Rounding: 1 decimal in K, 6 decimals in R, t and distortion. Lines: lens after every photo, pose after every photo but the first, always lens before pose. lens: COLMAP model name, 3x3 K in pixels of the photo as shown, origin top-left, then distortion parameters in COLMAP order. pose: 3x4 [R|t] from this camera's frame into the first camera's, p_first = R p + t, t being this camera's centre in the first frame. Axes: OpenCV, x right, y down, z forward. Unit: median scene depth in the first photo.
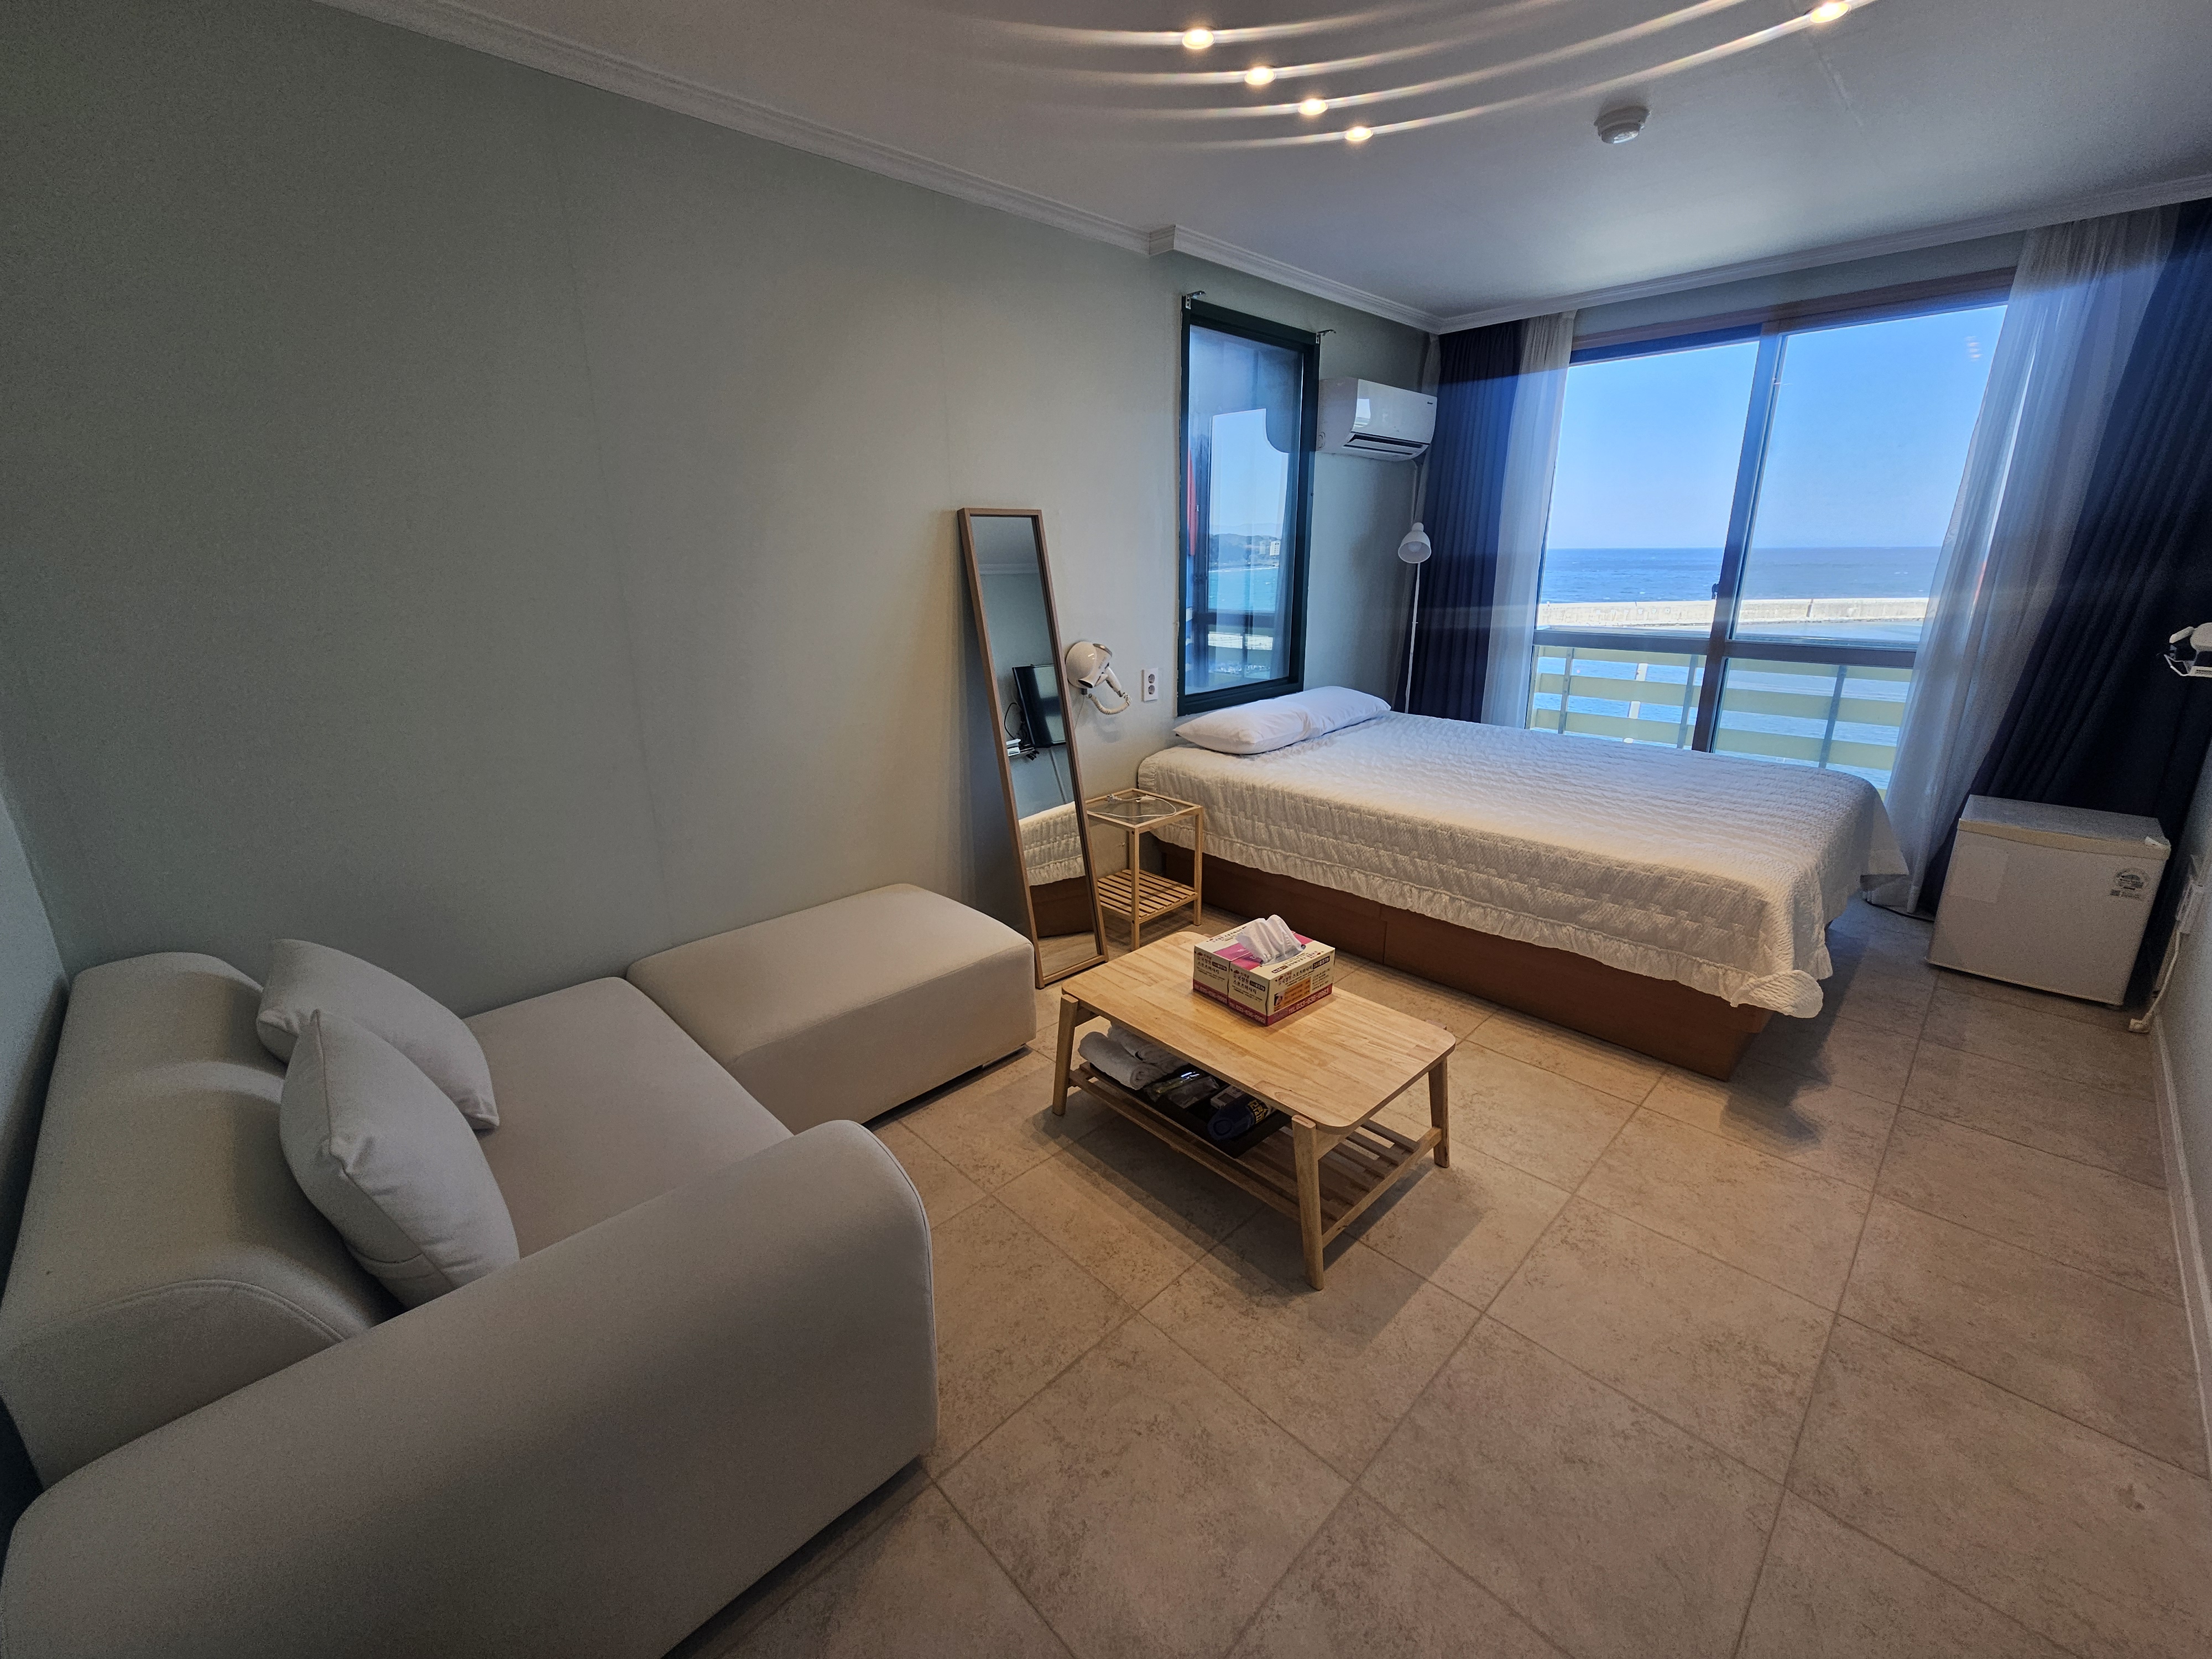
lens RADIAL K [[910.2, 0, 1101.7], [0, 910.2, 819.3], [0, 0, 1]] dist [0.002010, -0.000554]
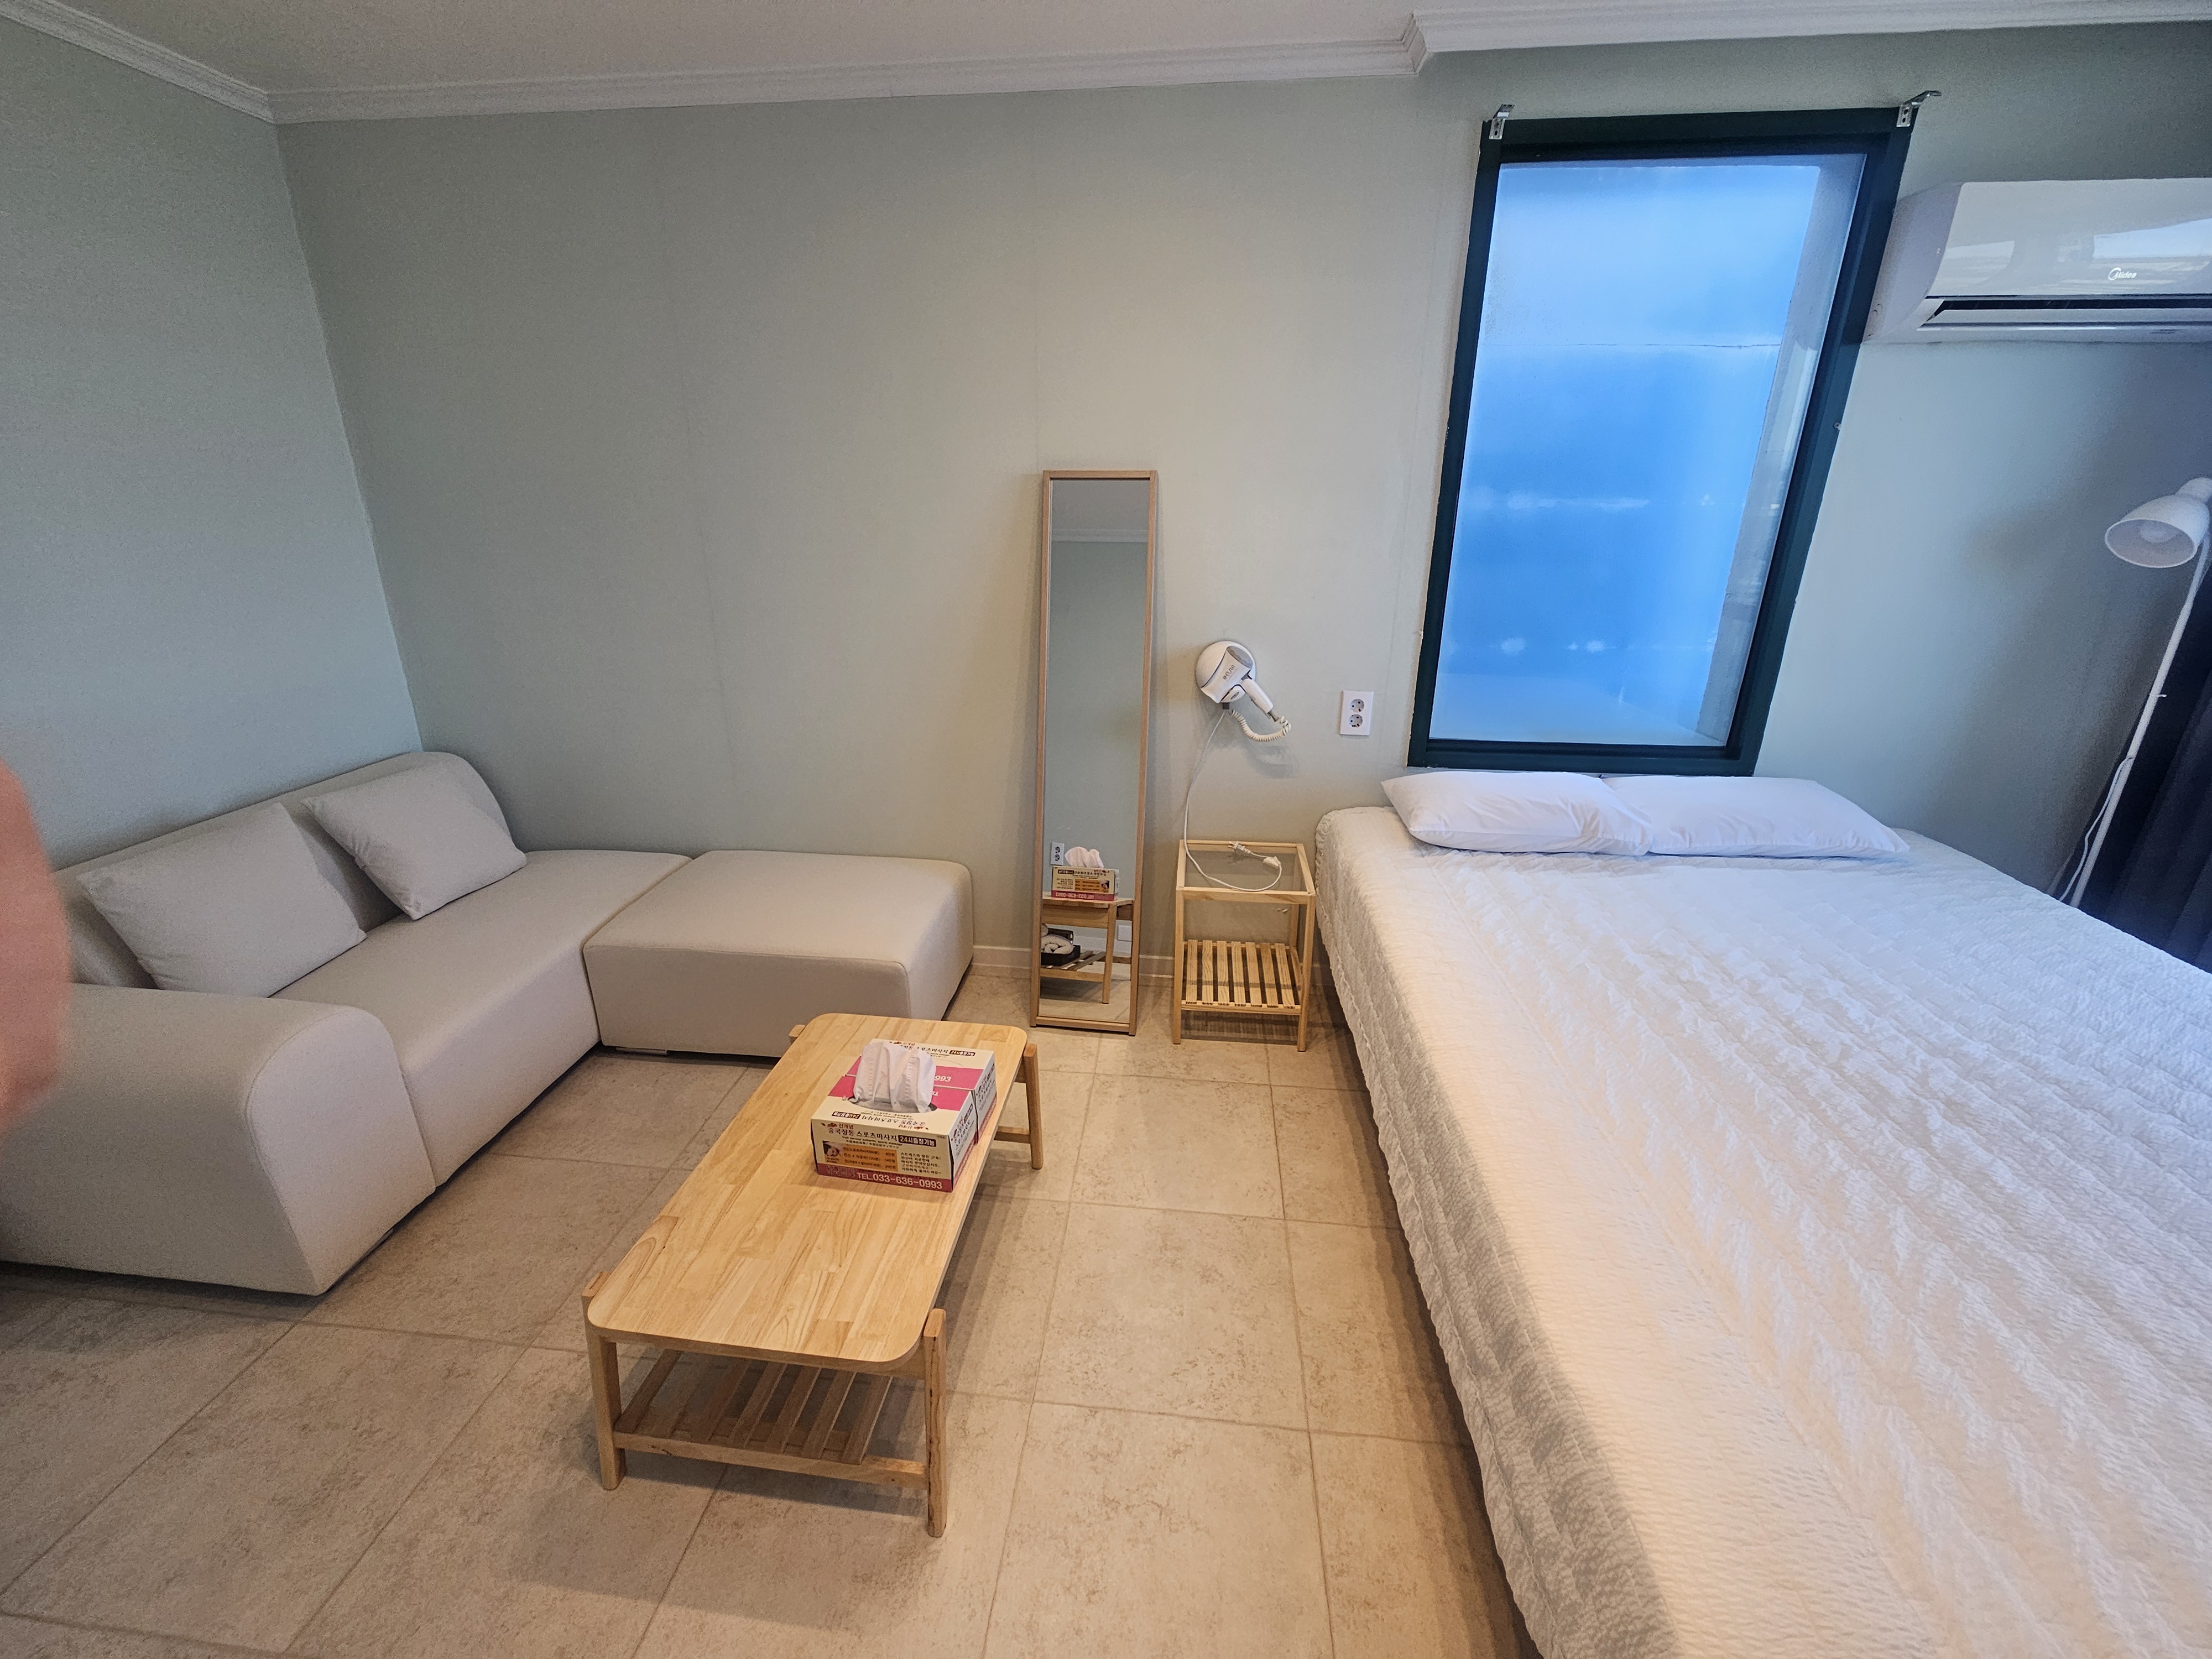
lens RADIAL K [[905.8, 0, 1107.1], [0, 905.8, 817.0], [0, 0, 1]] dist [0.000951, 0.000937]
pose [[0.628982, 0.271592, -0.728436, 0.525932], [-0.229098, 0.960137, 0.160161, -0.154488], [0.742897, 0.066145, 0.666130, 0.427051]]
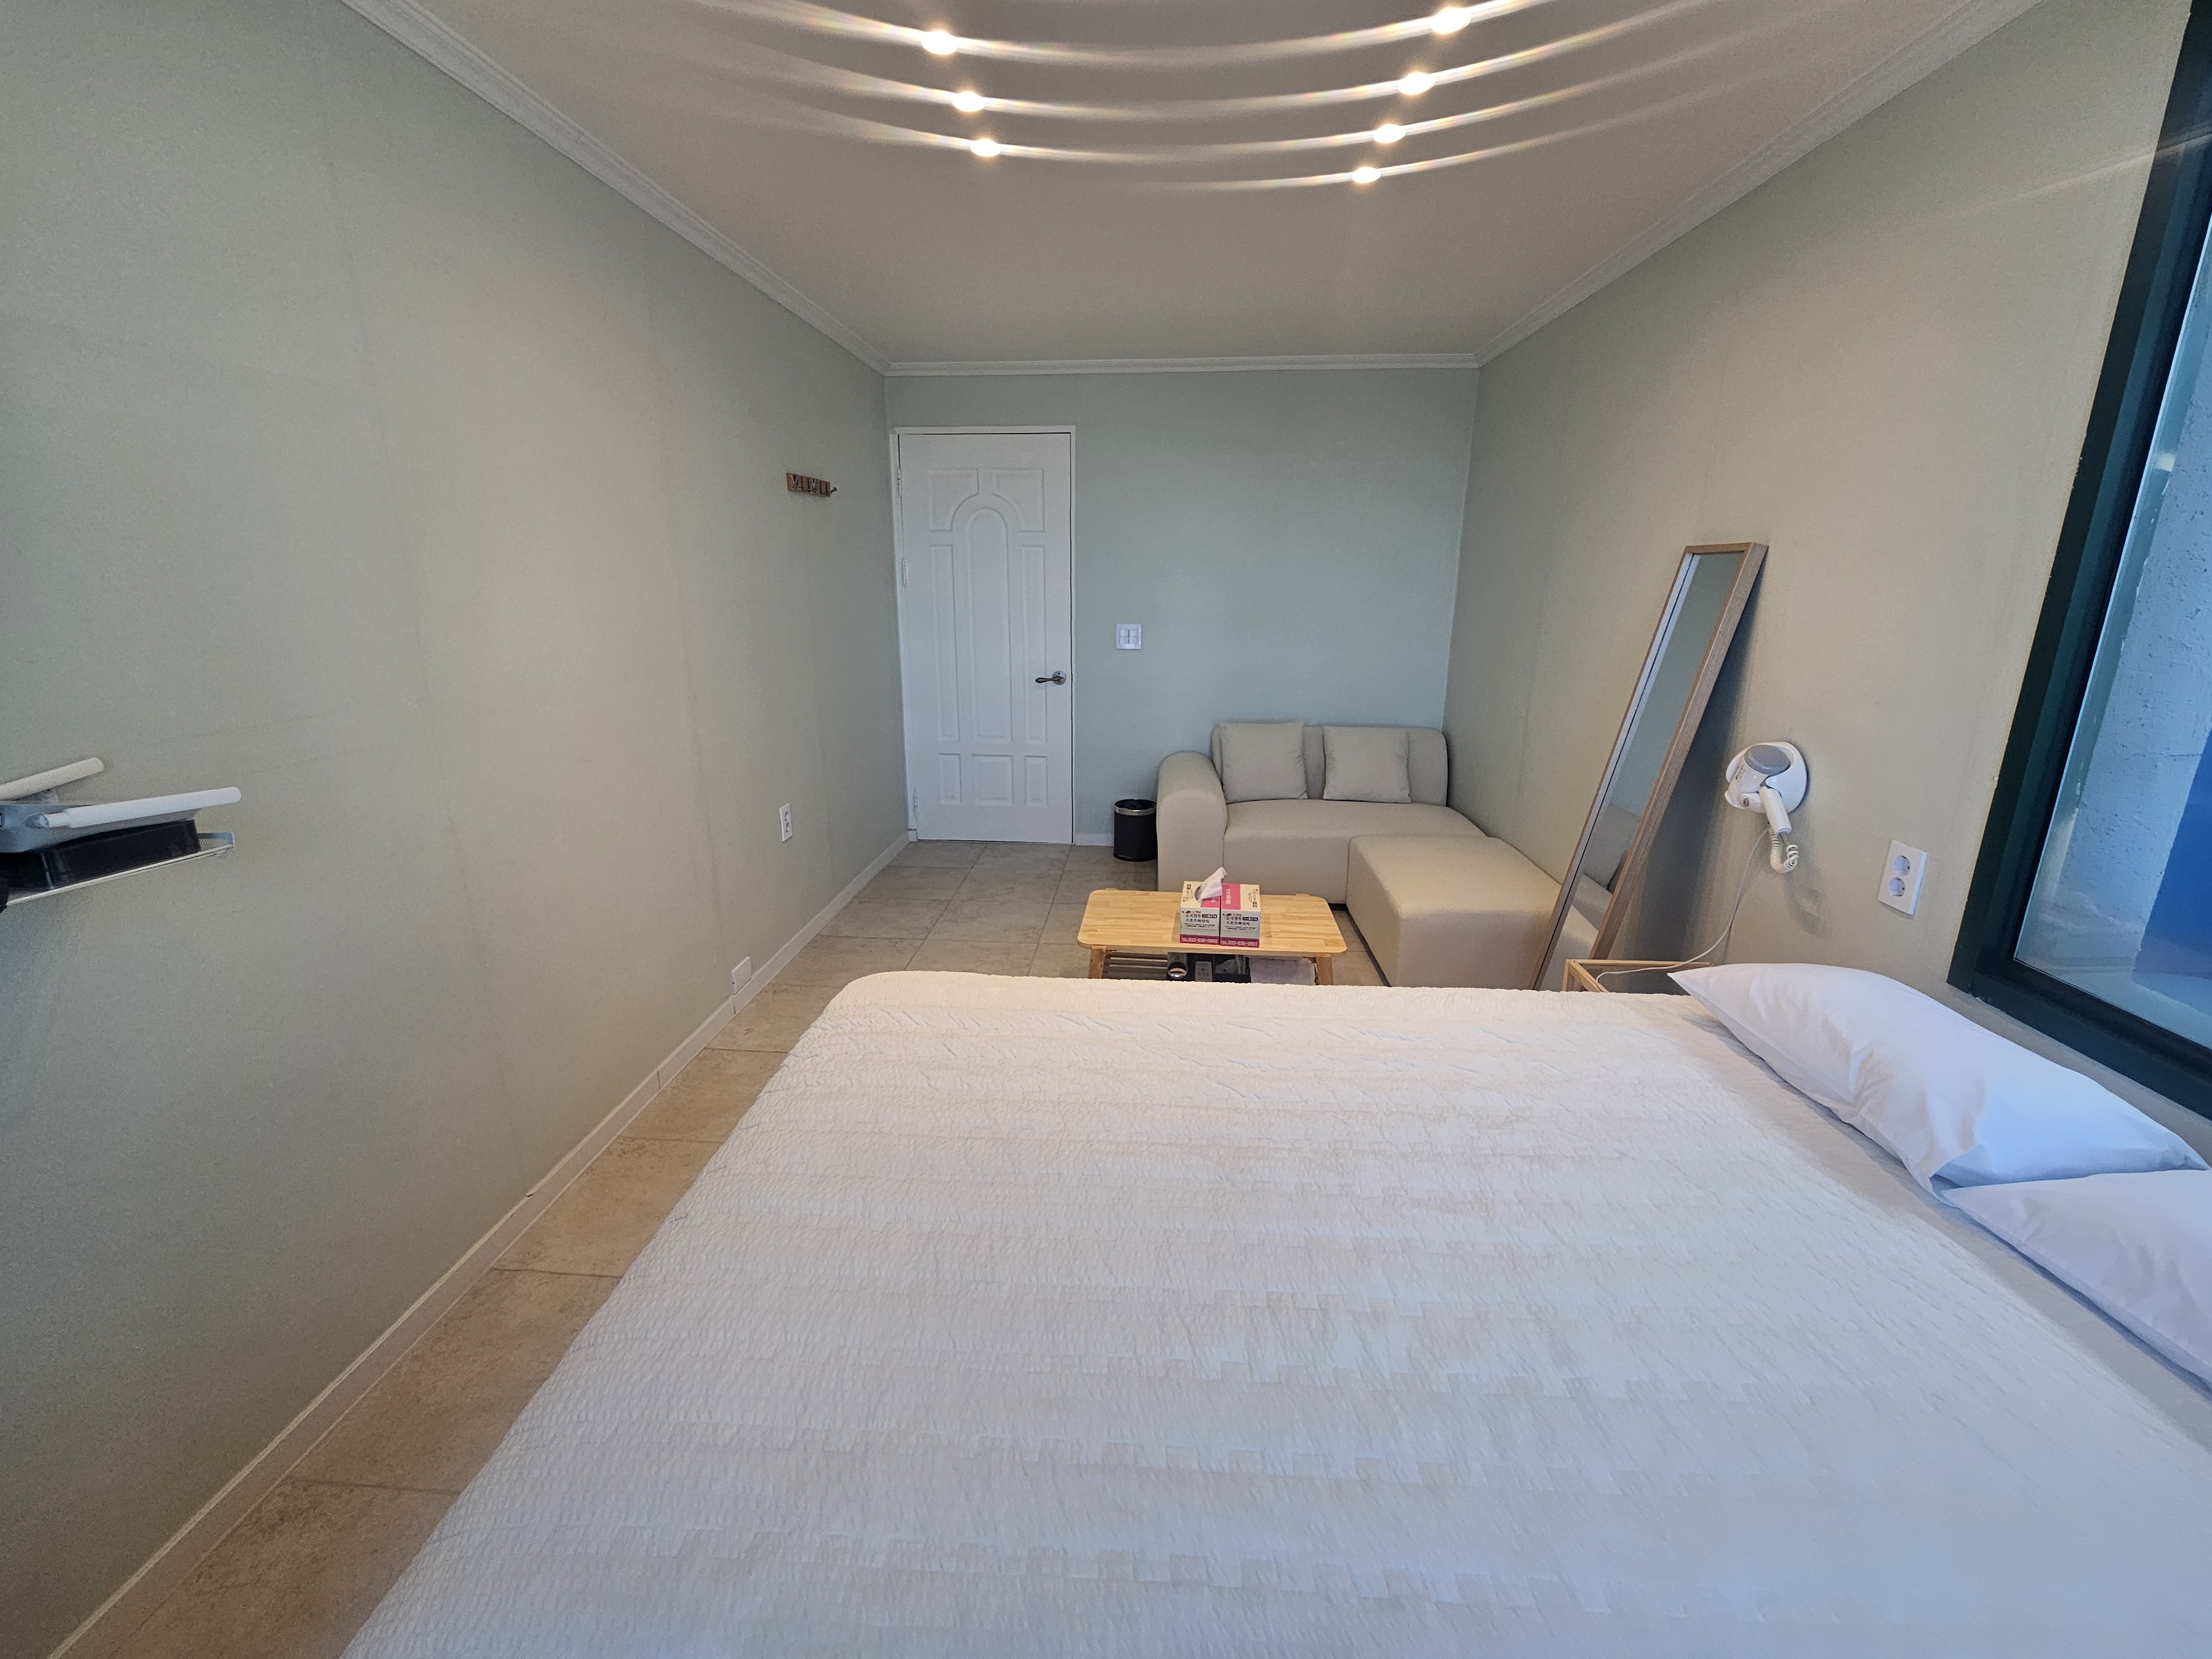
lens RADIAL K [[895.2, 0, 1108.1], [0, 895.2, 814.7], [0, 0, 1]] dist [-0.000397, -0.000061]
pose [[-0.741711, 0.199727, -0.640292, 0.764691], [-0.163822, 0.871775, 0.461704, -0.371566], [0.650406, 0.447345, -0.613885, 1.115572]]
